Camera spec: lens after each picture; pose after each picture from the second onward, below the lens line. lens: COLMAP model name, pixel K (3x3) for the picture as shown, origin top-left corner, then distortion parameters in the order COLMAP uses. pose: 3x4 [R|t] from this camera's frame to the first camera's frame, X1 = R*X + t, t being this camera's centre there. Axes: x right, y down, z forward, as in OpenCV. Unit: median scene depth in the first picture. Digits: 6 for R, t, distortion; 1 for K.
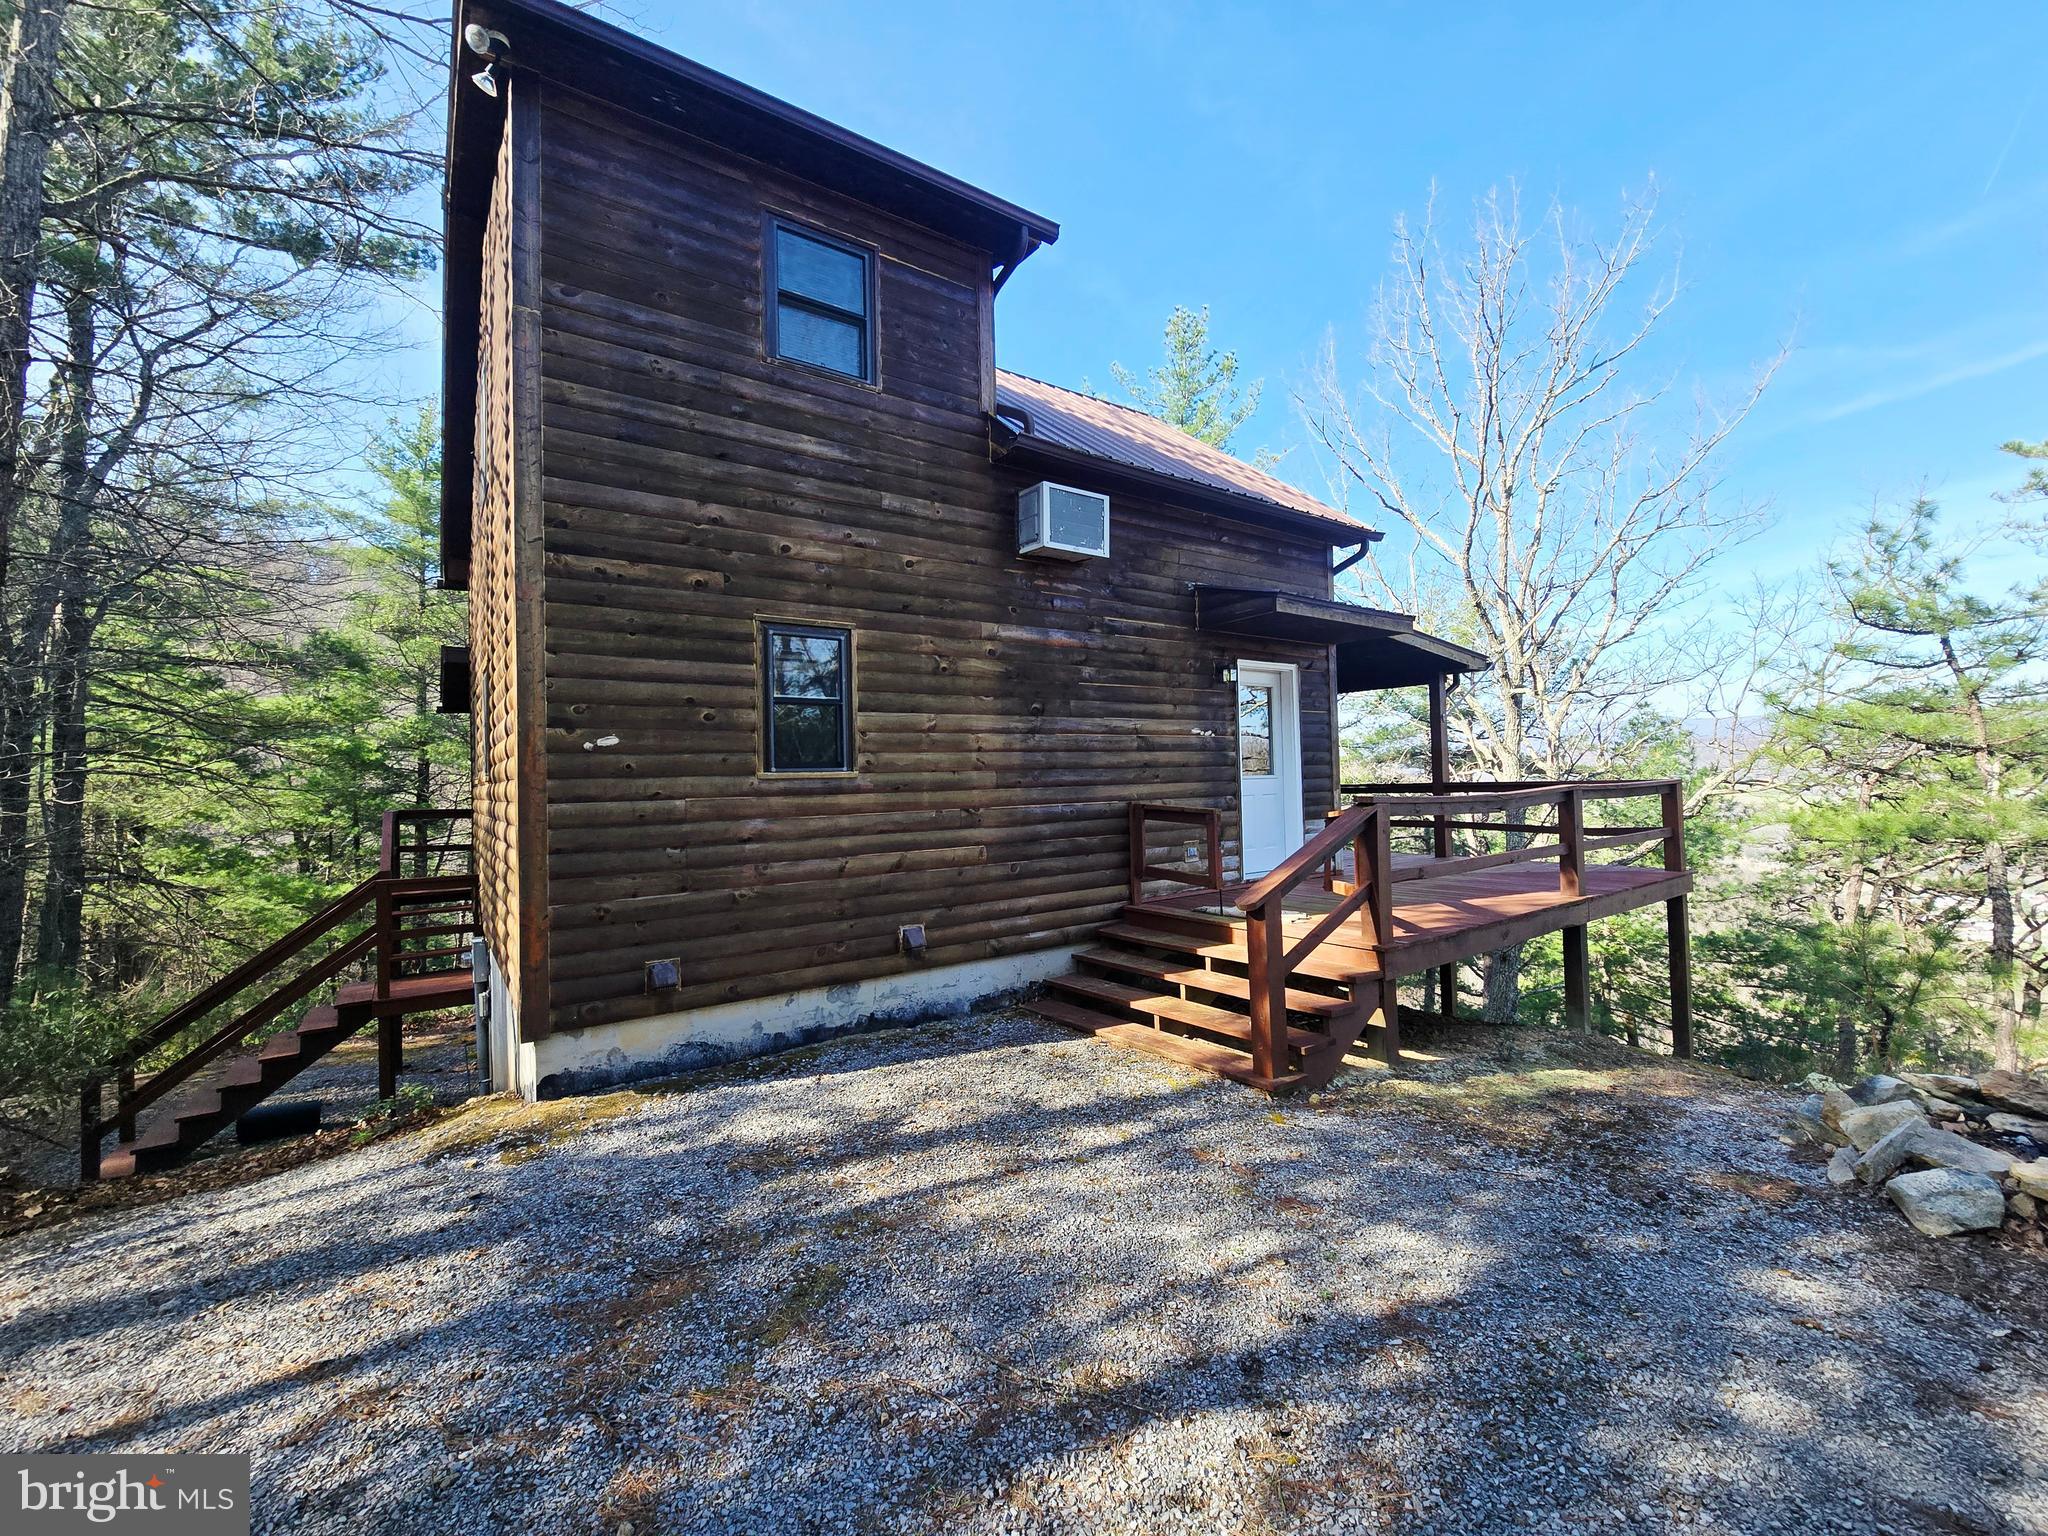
lens RADIAL K [[840.7, 0, 1035.1], [0, 840.7, 764.8], [0, 0, 1]] dist [-0.007181, 0.000508]
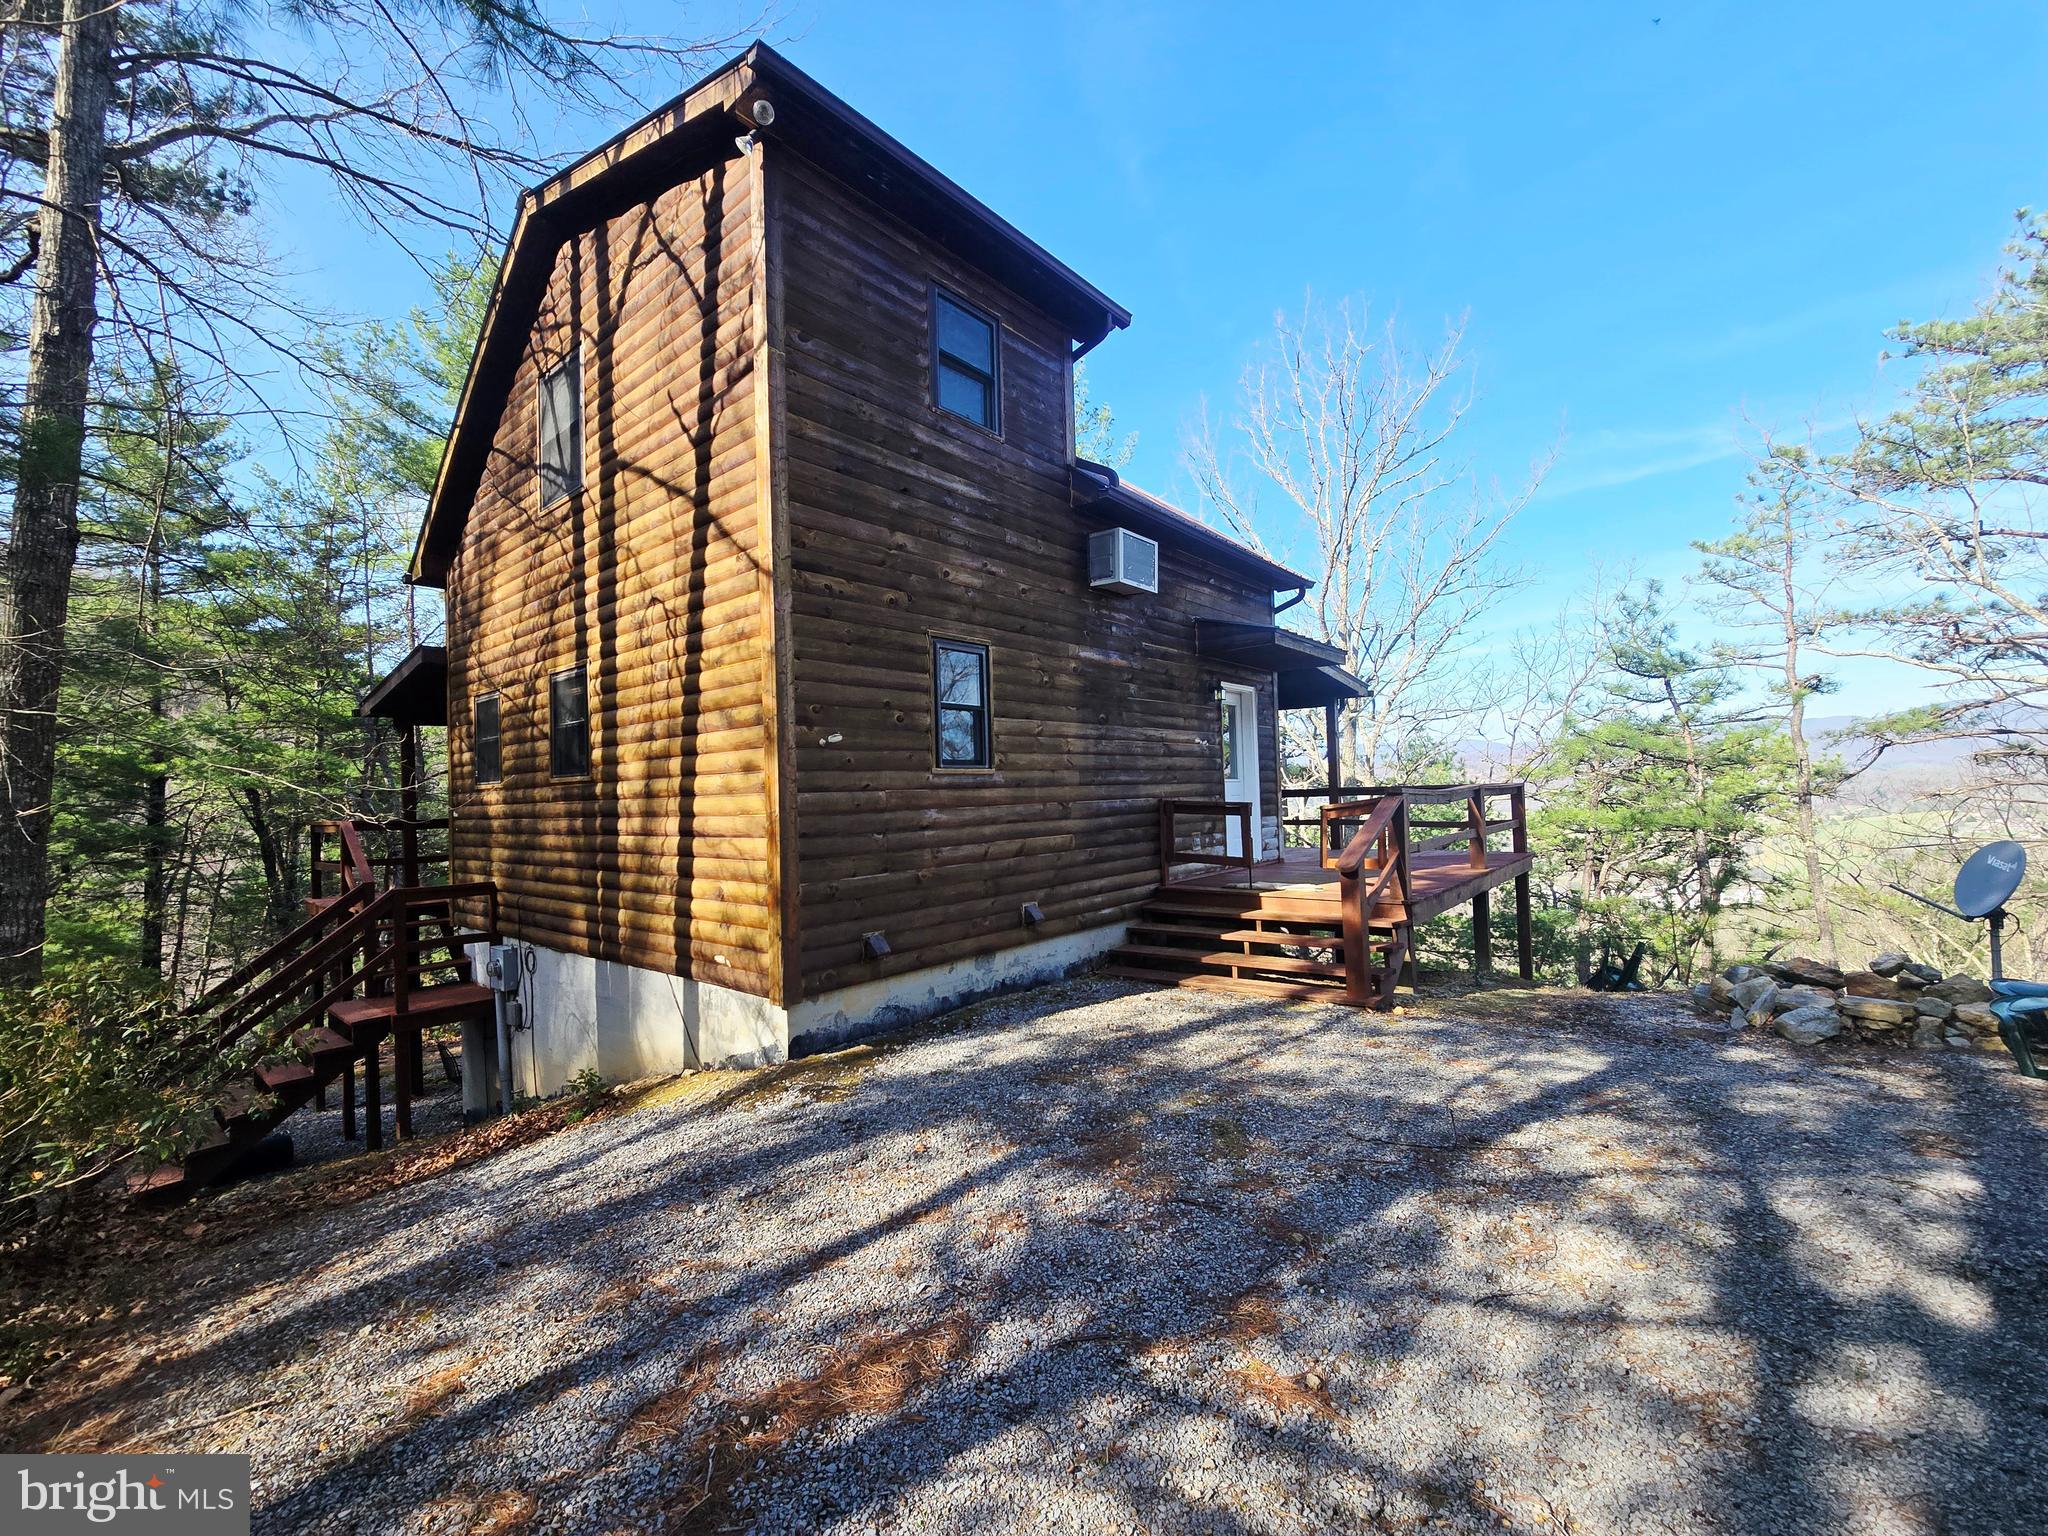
lens RADIAL K [[842.7, 0, 1032.6], [0, 842.7, 763.5], [0, 0, 1]] dist [-0.000667, 0.000098]
pose [[0.969169, 0.007578, 0.246279, -0.399017], [-0.002609, 0.999787, -0.020497, 0.021261], [-0.246382, 0.019223, 0.968982, -0.121432]]
